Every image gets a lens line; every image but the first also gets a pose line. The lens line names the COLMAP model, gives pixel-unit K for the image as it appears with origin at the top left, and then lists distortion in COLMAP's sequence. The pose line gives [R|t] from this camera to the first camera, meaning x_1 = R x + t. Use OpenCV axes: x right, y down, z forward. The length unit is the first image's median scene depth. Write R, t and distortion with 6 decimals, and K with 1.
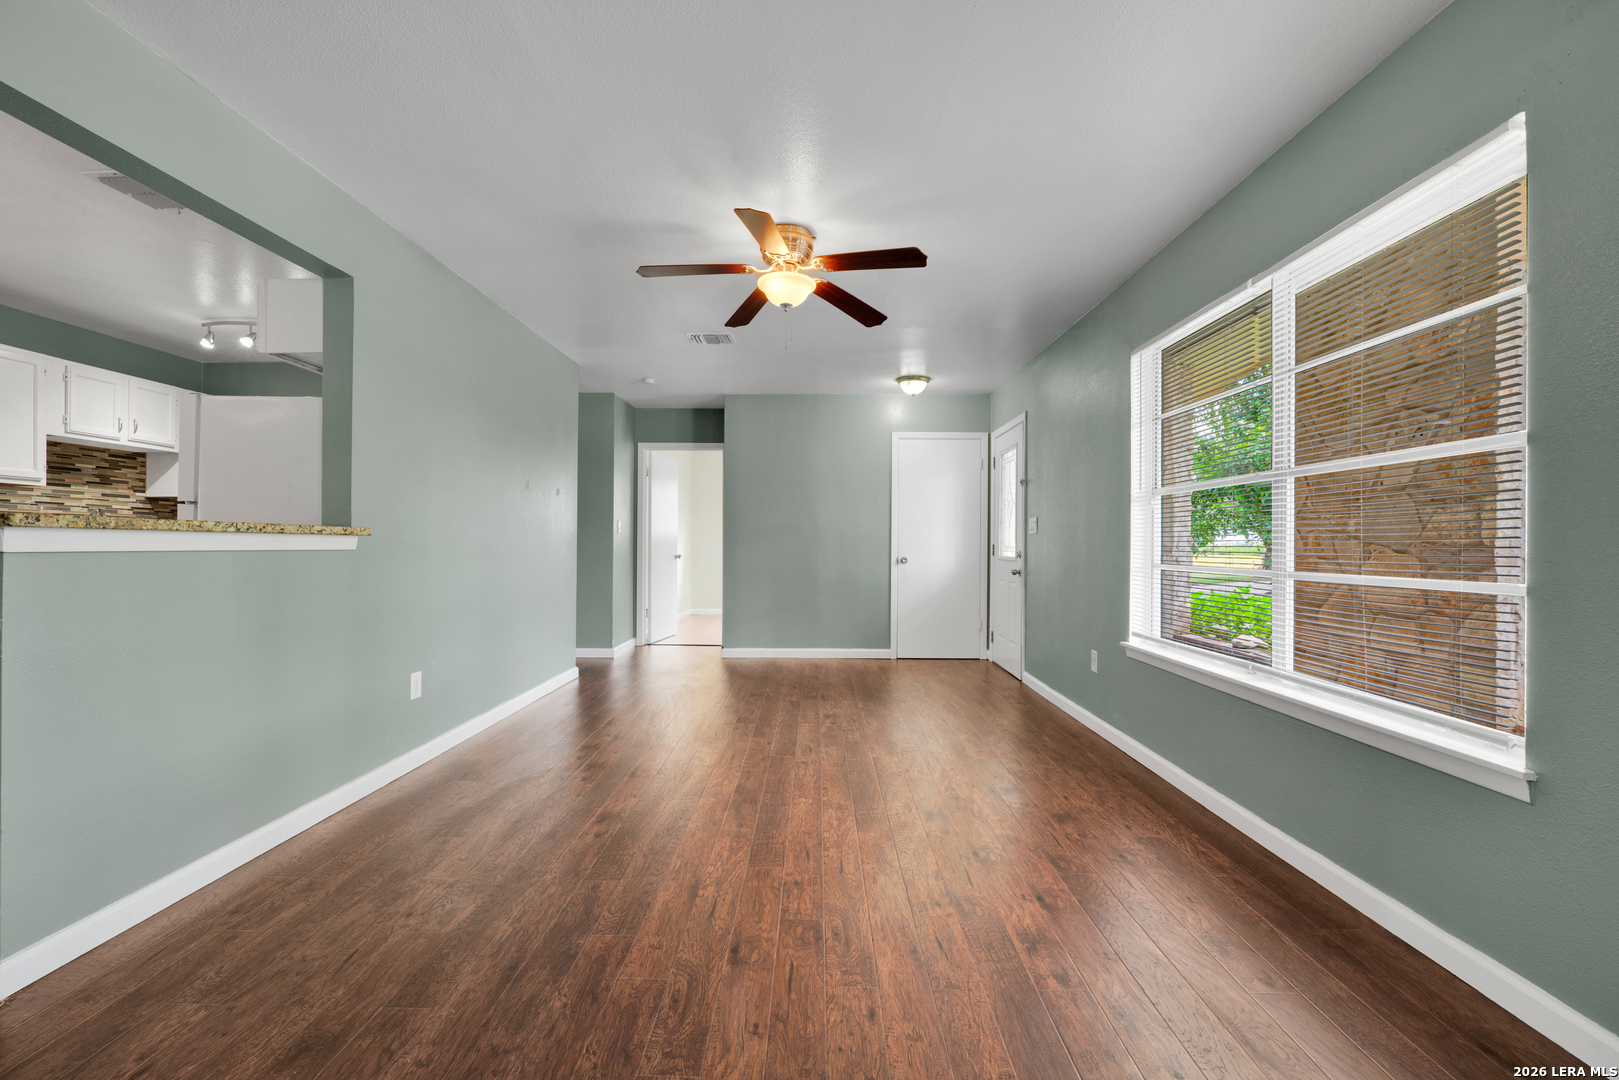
lens RADIAL K [[709.7, 0, 810.0], [0, 709.7, 537.9], [0, 0, 1]] dist [-0.009776, 0.000016]
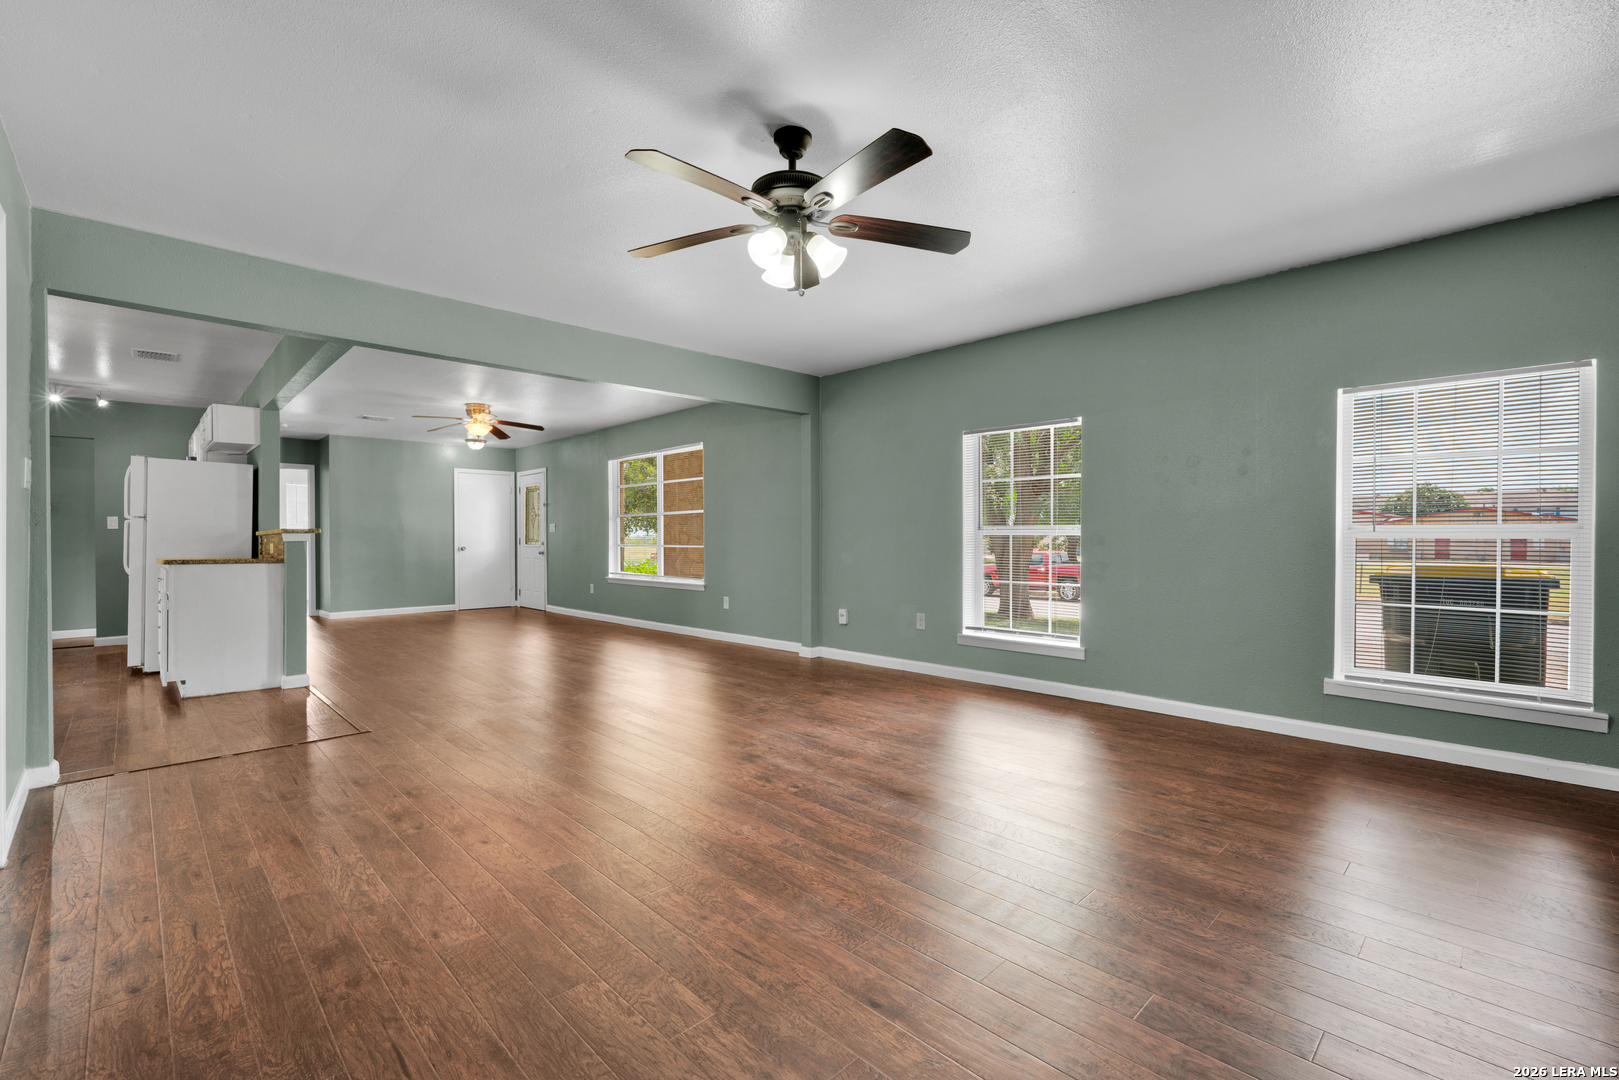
lens RADIAL K [[709.7, 0, 806.4], [0, 709.7, 540.7], [0, 0, 1]] dist [-0.009776, 0.000016]
pose [[0.713459, -0.013575, 0.700565, -0.528179], [0.006545, 0.999898, 0.012710, -0.002411], [-0.700666, -0.004482, 0.713475, -0.835813]]
